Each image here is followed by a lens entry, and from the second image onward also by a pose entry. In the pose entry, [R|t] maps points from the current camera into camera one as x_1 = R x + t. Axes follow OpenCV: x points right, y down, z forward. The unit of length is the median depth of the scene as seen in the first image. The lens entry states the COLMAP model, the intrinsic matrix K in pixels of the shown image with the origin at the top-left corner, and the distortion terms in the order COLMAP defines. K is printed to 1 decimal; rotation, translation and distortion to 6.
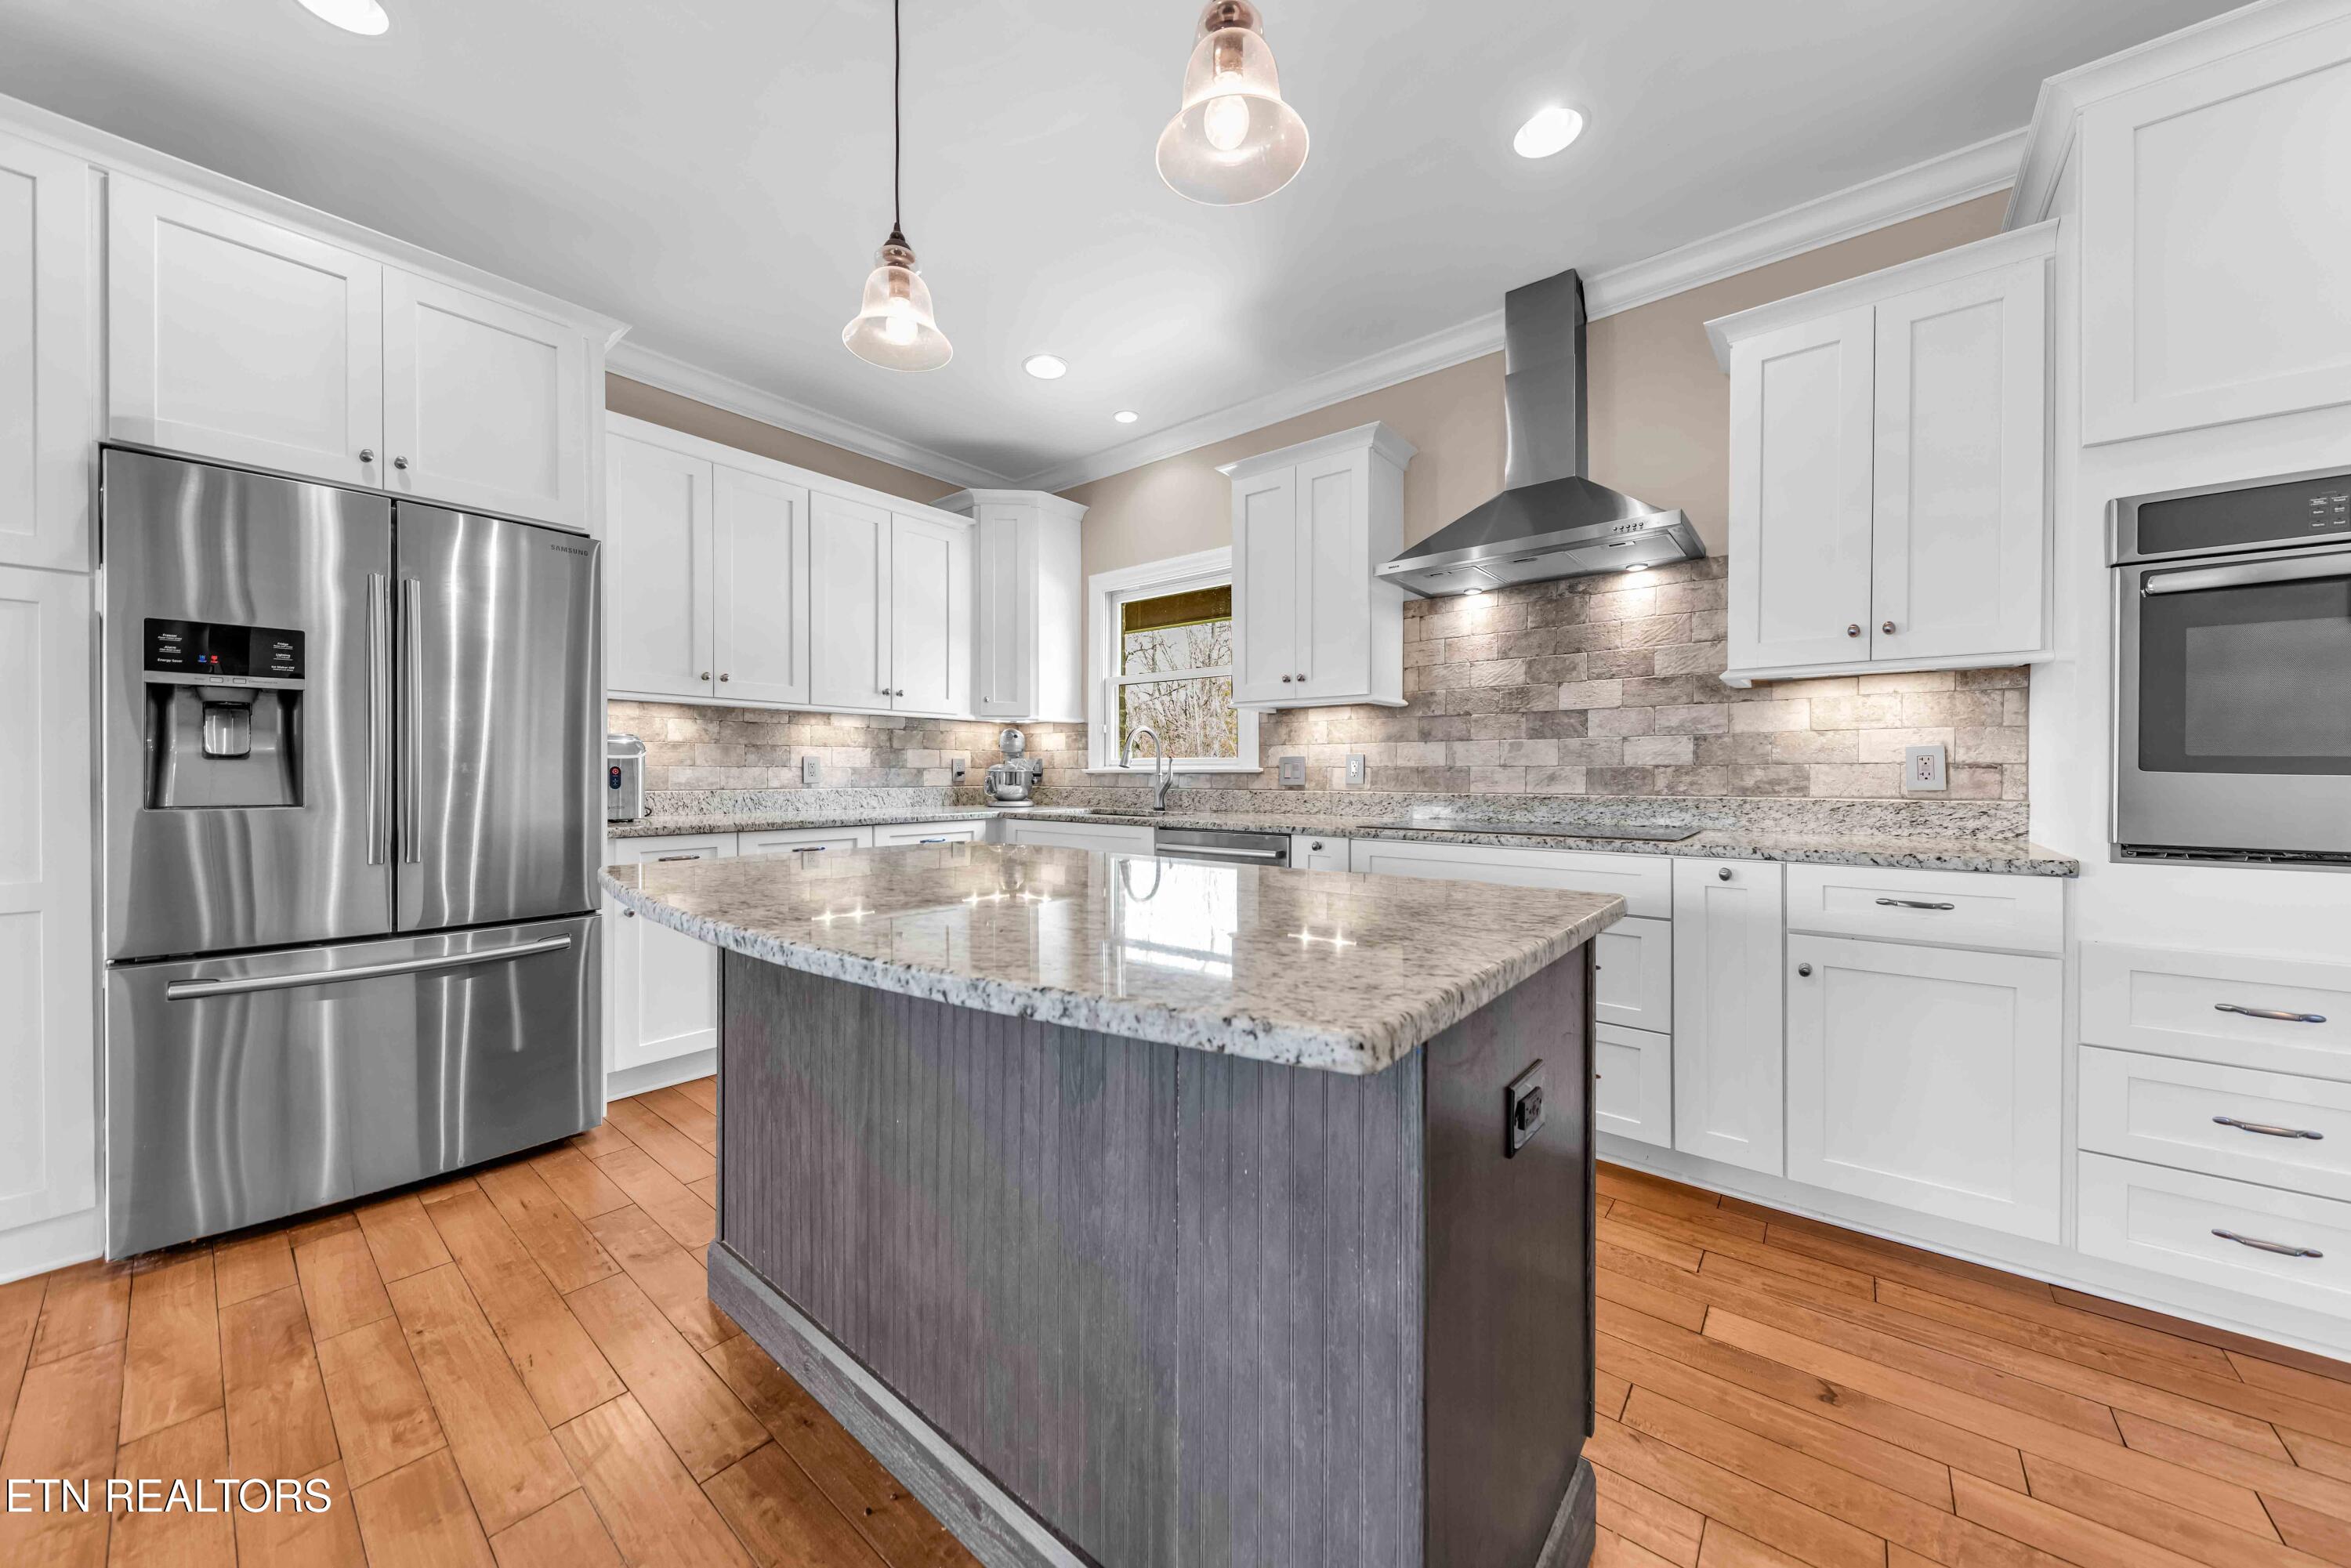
lens RADIAL K [[826.6, 0, 1169.2], [0, 826.6, 776.1], [0, 0, 1]] dist [0.003338, 0.000088]
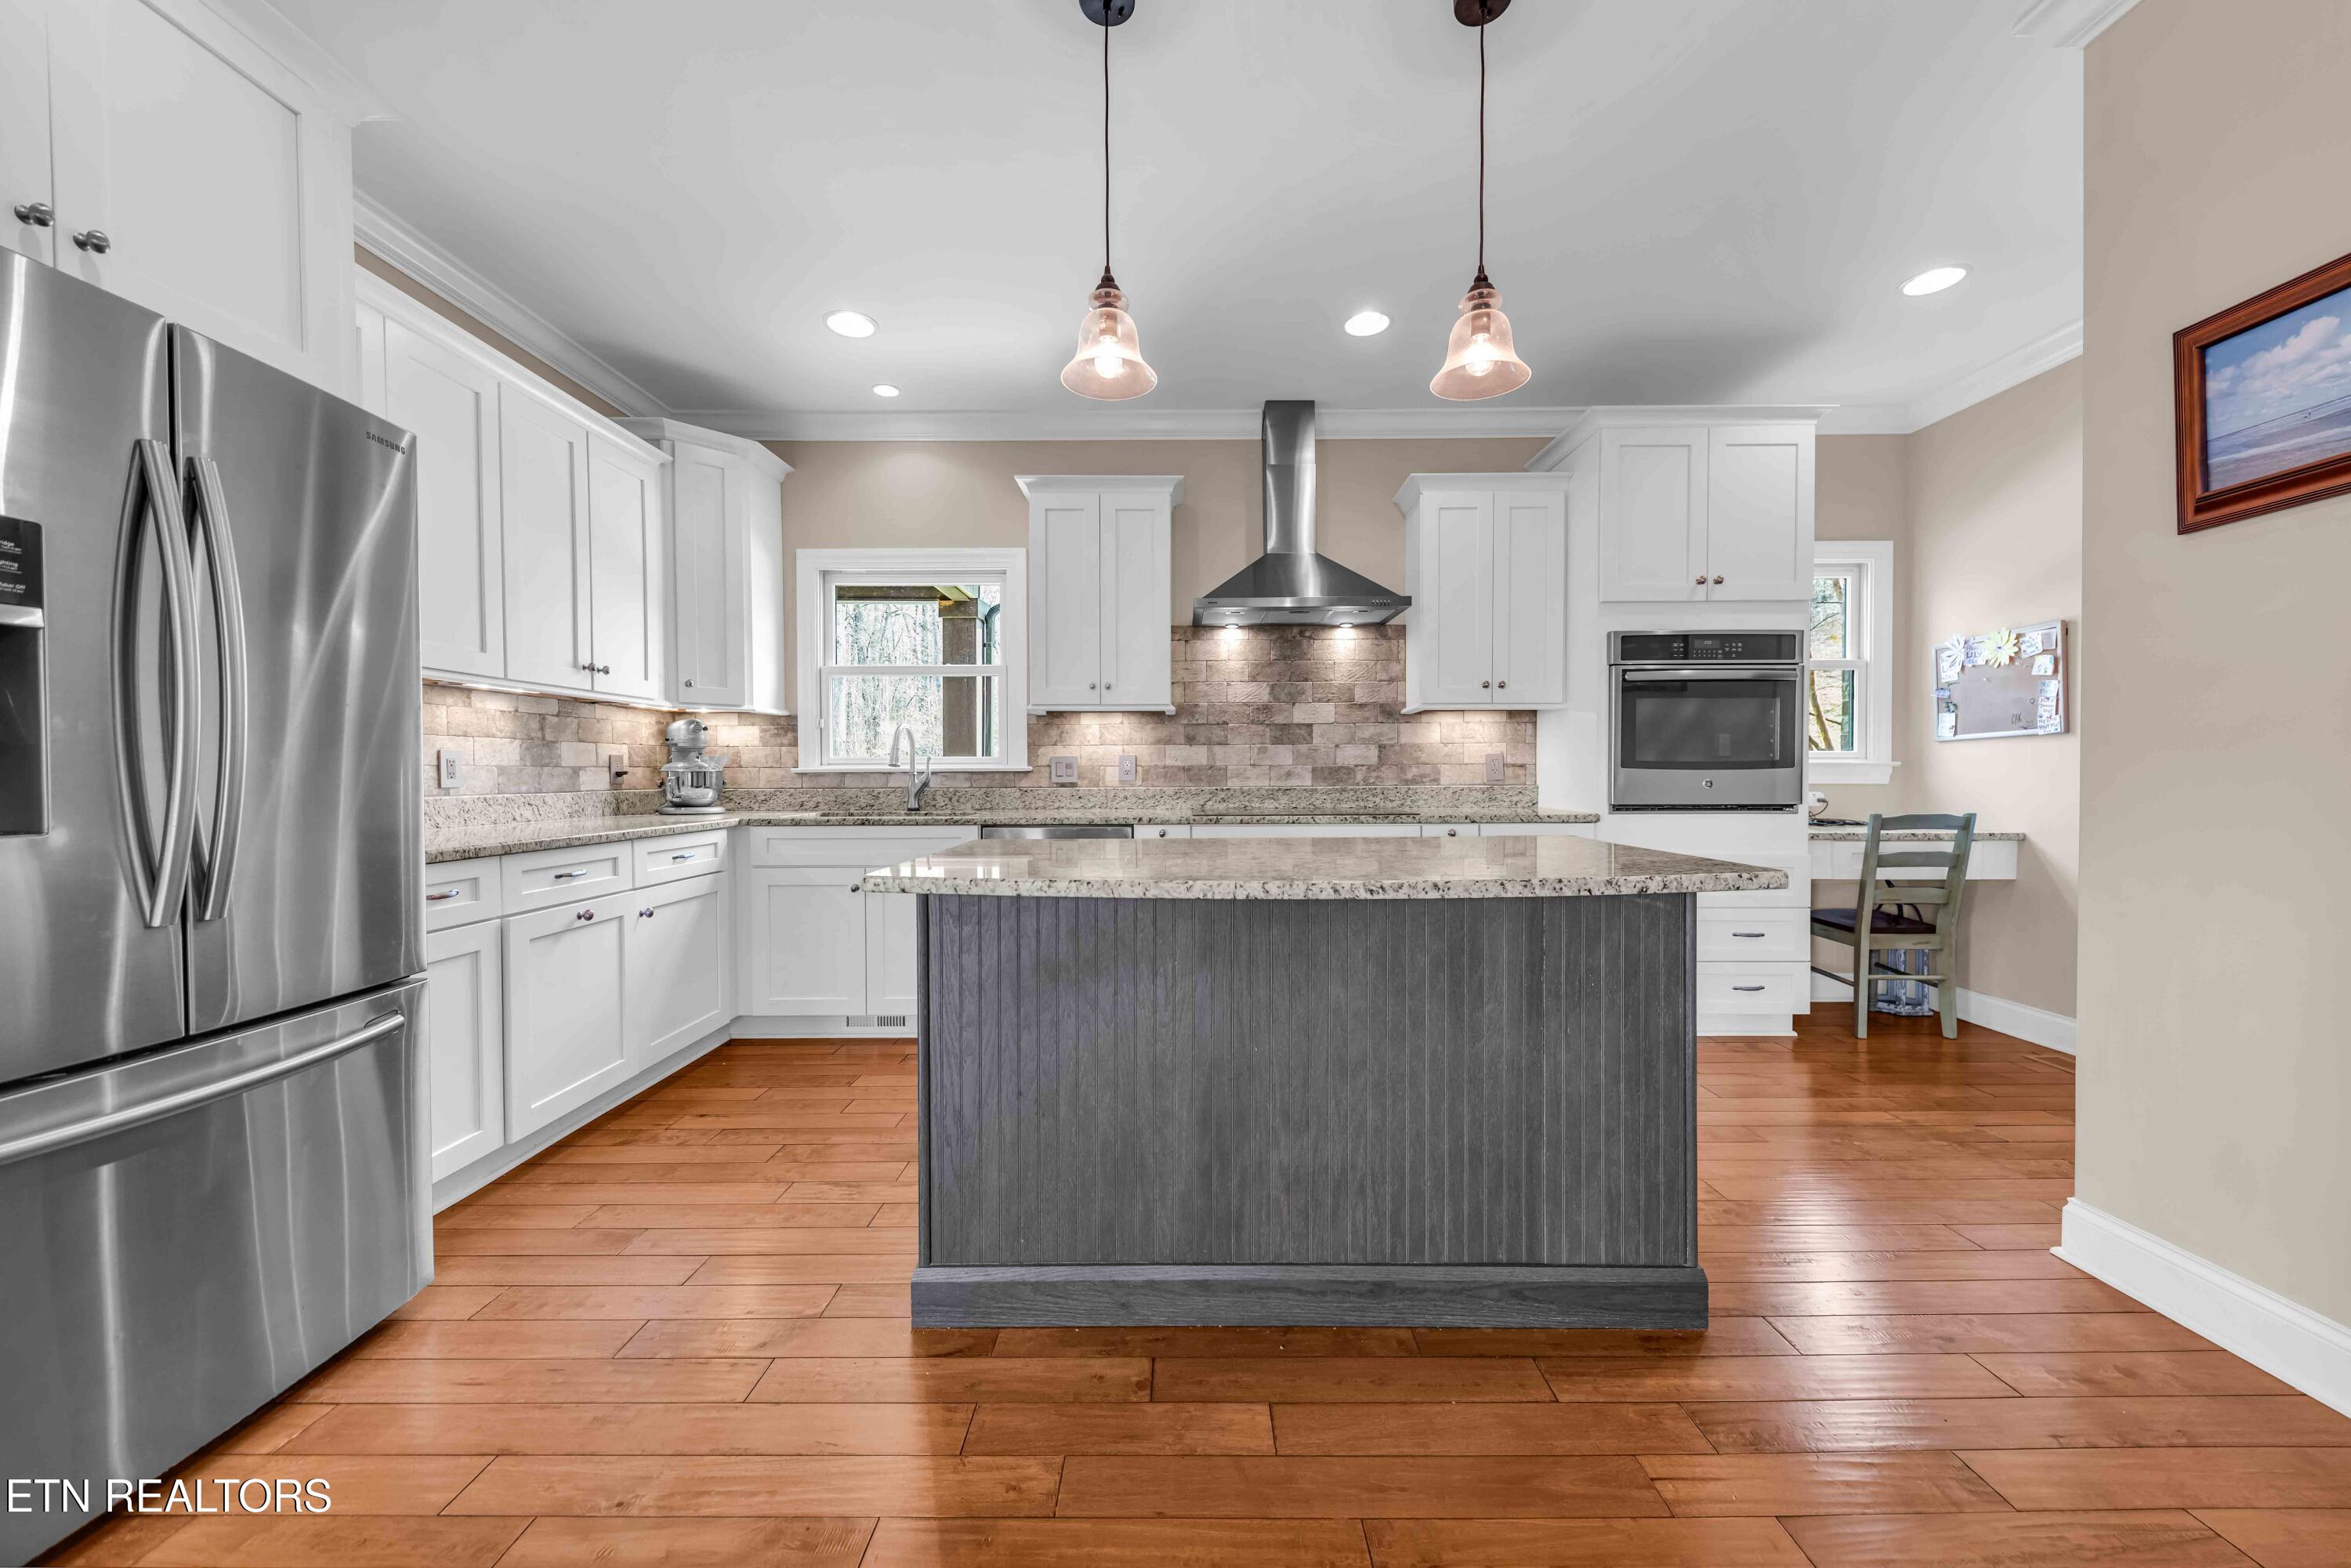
lens RADIAL K [[887.1, 0, 1176.0], [0, 887.1, 786.4], [0, 0, 1]] dist [0.003194, -0.000296]
pose [[0.763109, -0.013925, 0.646120, -0.527574], [0.006634, 0.999884, 0.013714, 0.000805], [-0.646236, -0.006179, 0.763112, 0.025466]]
